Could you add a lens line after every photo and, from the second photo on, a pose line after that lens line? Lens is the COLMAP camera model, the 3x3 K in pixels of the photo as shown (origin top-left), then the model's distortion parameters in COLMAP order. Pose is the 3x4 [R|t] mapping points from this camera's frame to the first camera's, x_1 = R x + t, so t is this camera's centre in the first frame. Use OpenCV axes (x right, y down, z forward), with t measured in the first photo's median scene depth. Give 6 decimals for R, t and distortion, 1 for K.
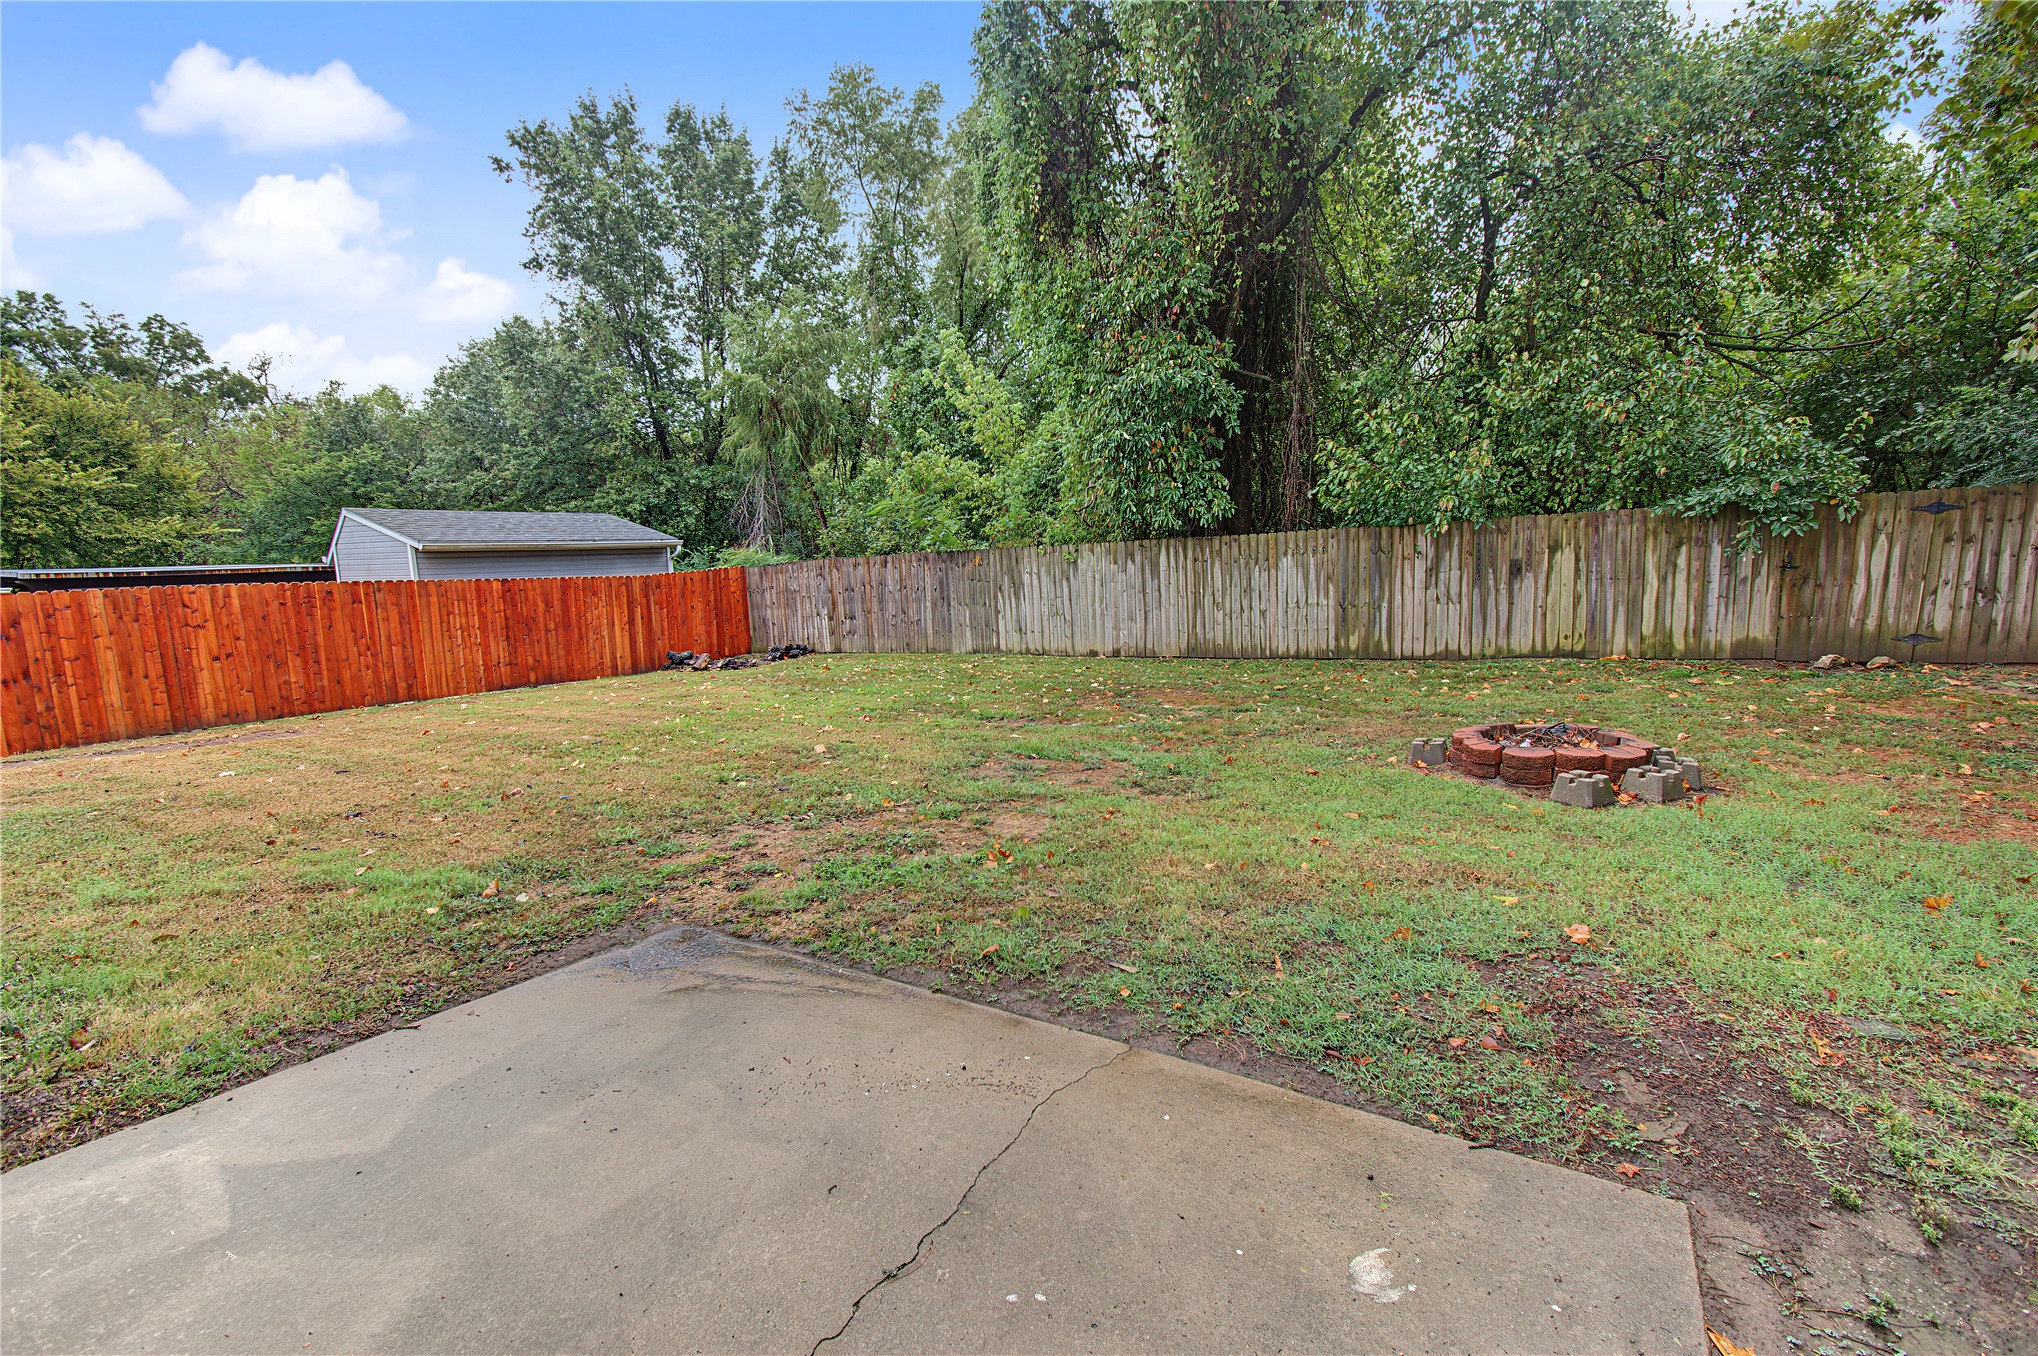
lens RADIAL K [[919.3, 0, 1027.2], [0, 919.3, 677.7], [0, 0, 1]] dist [0.001773, 0.000838]
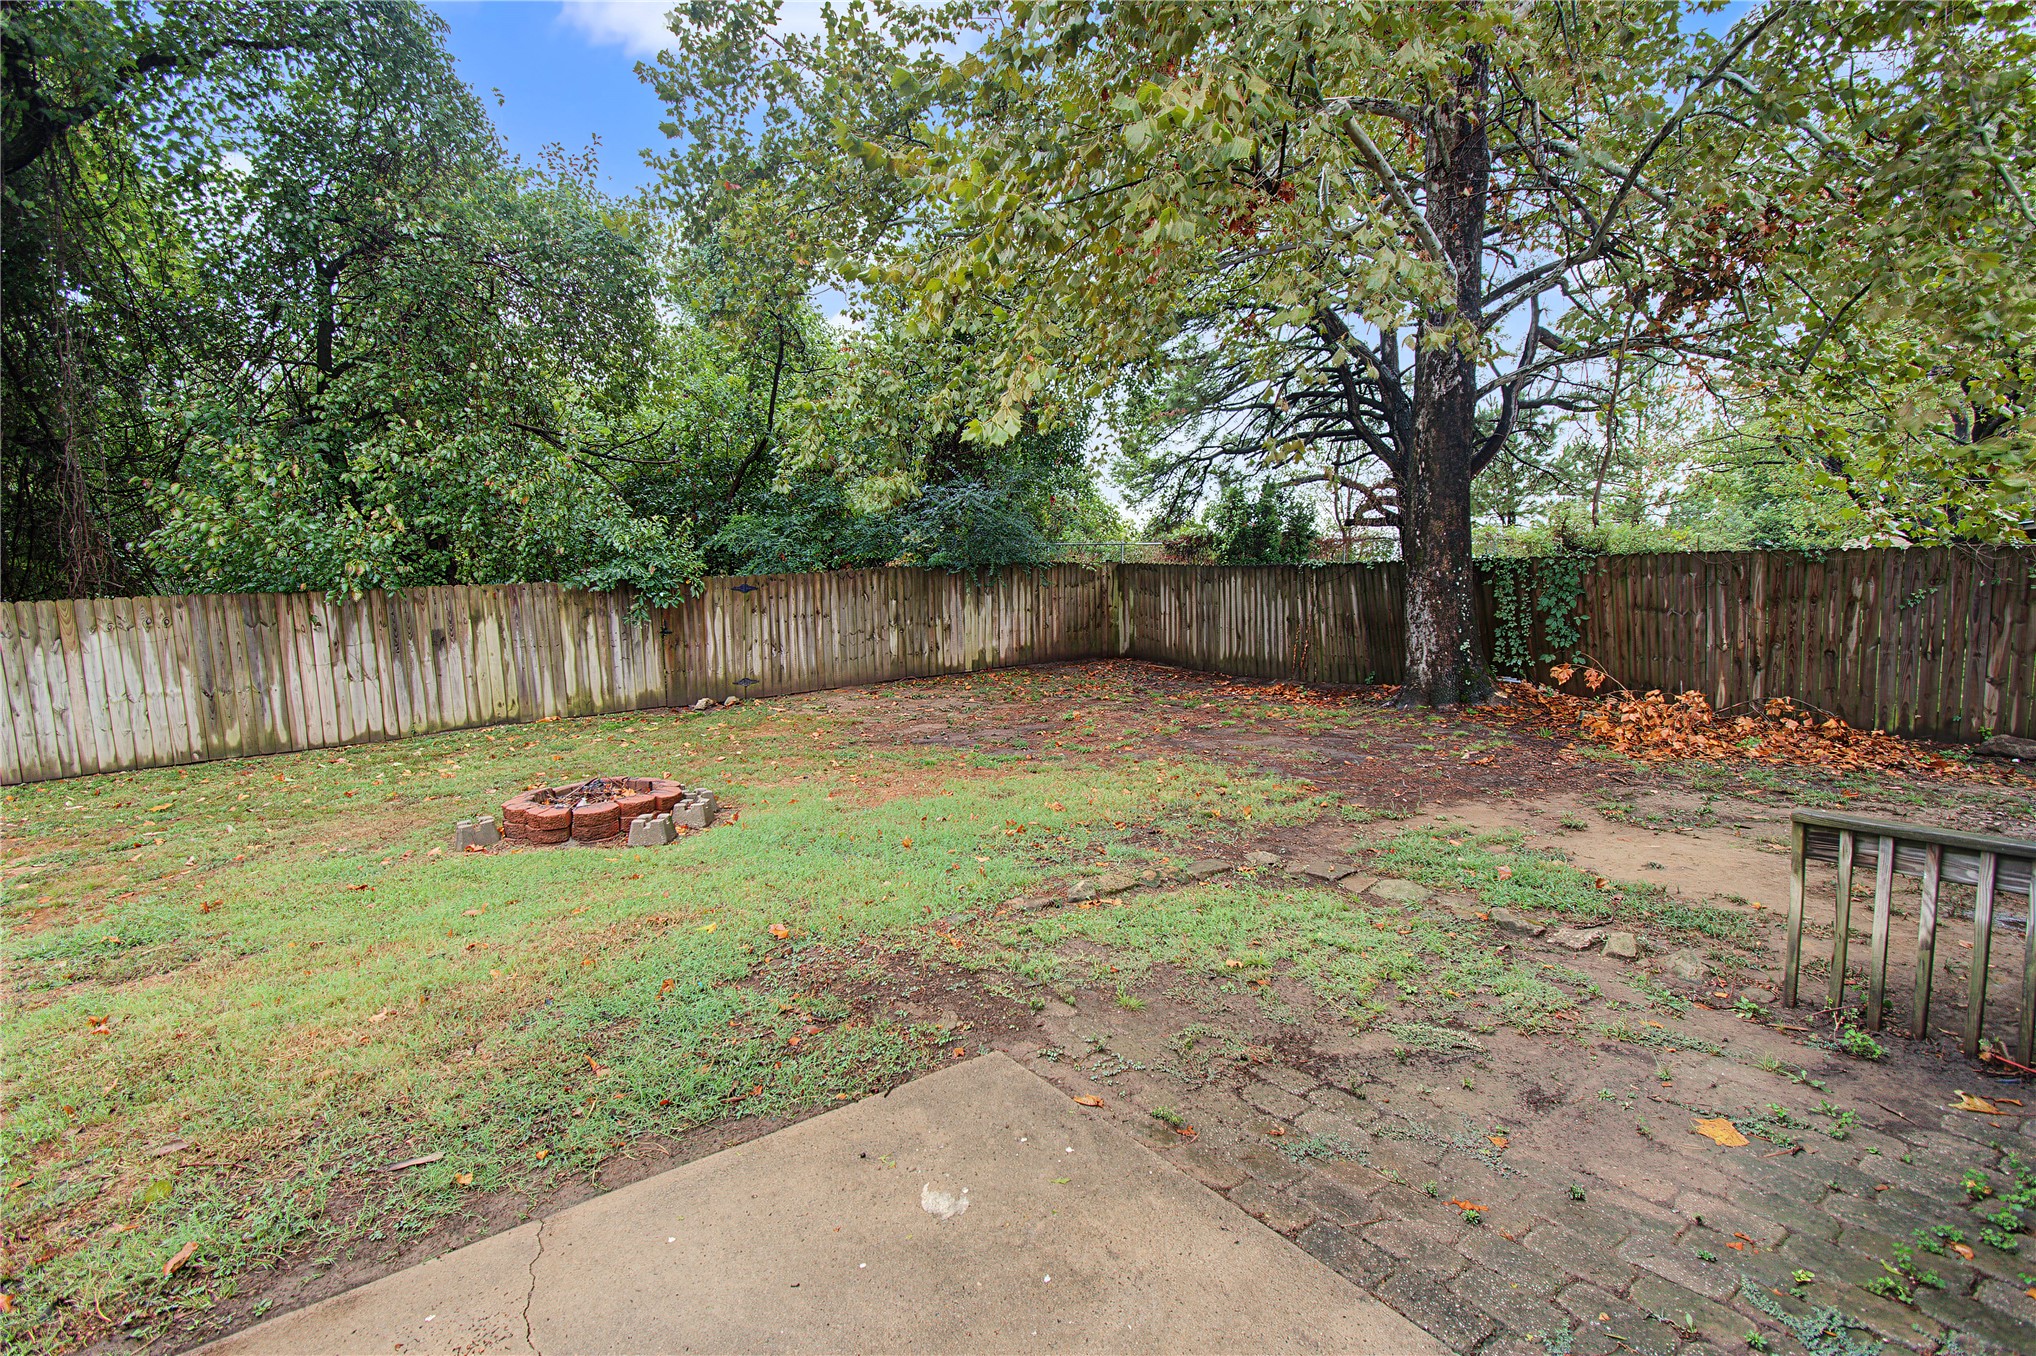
lens RADIAL K [[918.4, 0, 1026.2], [0, 918.4, 677.7], [0, 0, 1]] dist [0.001773, 0.000838]
pose [[0.386850, -0.065328, 0.919826, -0.125465], [0.134937, 0.990761, 0.013616, -0.008929], [-0.912217, 0.118851, 0.392090, 0.062940]]
